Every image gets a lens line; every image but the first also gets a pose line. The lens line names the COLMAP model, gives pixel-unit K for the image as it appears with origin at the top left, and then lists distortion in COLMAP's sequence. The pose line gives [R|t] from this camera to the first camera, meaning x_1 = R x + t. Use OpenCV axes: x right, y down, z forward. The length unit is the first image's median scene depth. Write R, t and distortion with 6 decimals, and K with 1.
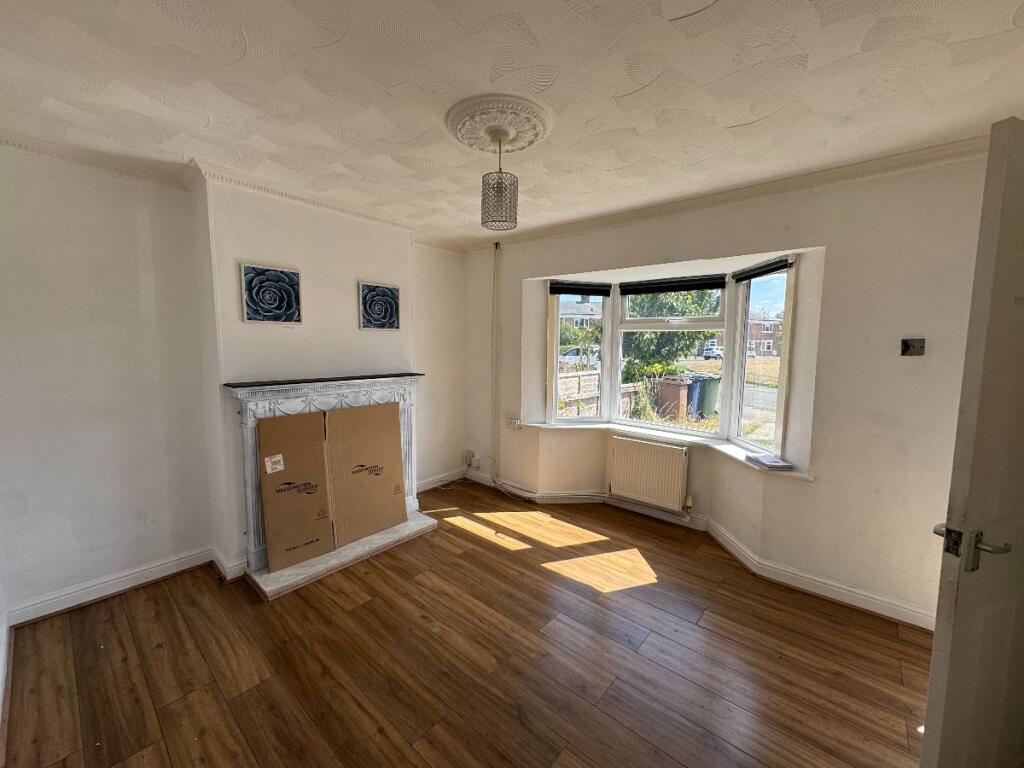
lens RADIAL K [[408.5, 0, 512.6], [0, 408.5, 381.2], [0, 0, 1]] dist [-0.004572, -0.000377]
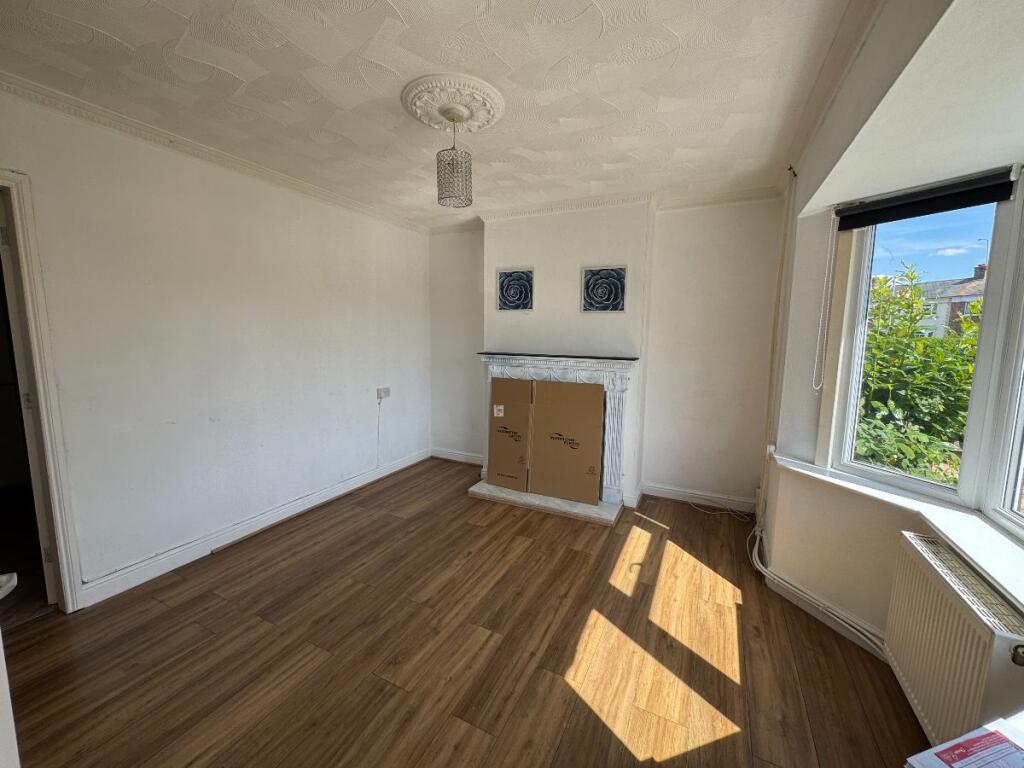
lens RADIAL K [[408.5, 0, 512.6], [0, 408.5, 381.2], [0, 0, 1]] dist [-0.004572, -0.000377]
pose [[0.245440, 0.107029, -0.963485, 0.739236], [-0.103837, 0.991071, 0.083642, -0.021146], [0.963835, 0.079516, 0.254362, 0.642762]]
